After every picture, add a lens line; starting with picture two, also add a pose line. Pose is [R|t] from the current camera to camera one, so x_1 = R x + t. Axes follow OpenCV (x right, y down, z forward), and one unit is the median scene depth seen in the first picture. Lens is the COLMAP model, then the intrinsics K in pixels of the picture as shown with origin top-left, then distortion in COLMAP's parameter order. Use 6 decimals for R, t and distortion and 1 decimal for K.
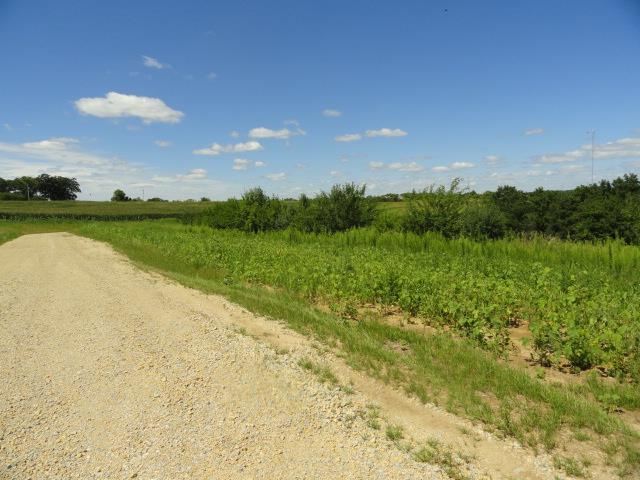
lens RADIAL K [[440.3, 0, 319.6], [0, 440.3, 242.2], [0, 0, 1]] dist [-0.001609, -0.000643]
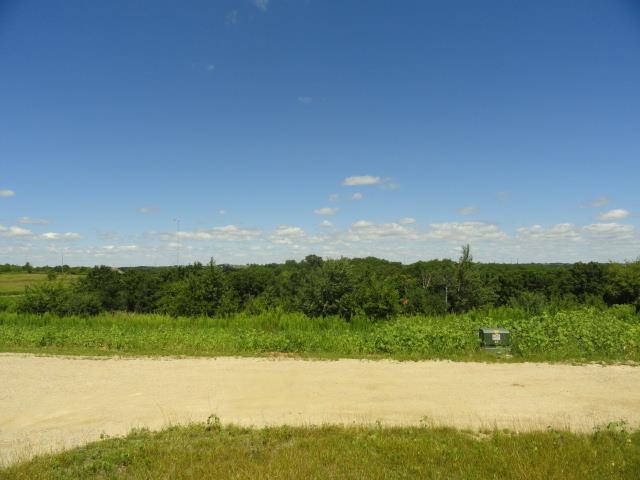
lens RADIAL K [[440.3, 0, 310.8], [0, 440.3, 237.9], [0, 0, 1]] dist [-0.001609, -0.000643]
pose [[0.666370, 0.086020, 0.740643, -0.071784], [0.047613, 0.986387, -0.157400, 0.000890], [-0.744100, 0.140151, 0.653202, -0.169982]]
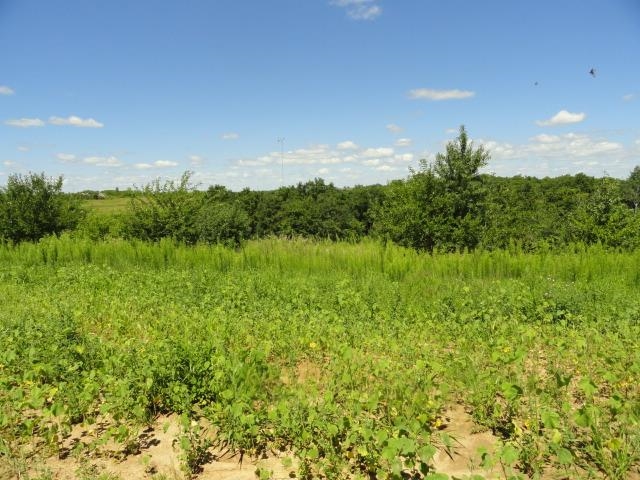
lens RADIAL K [[440.3, 0, 321.0], [0, 440.3, 255.6], [0, 0, 1]] dist [-0.001609, -0.000643]
pose [[0.800564, -0.064881, 0.595724, 0.000644], [0.045476, 0.997833, 0.047562, -0.004787], [-0.597519, -0.010985, 0.801780, 0.056543]]
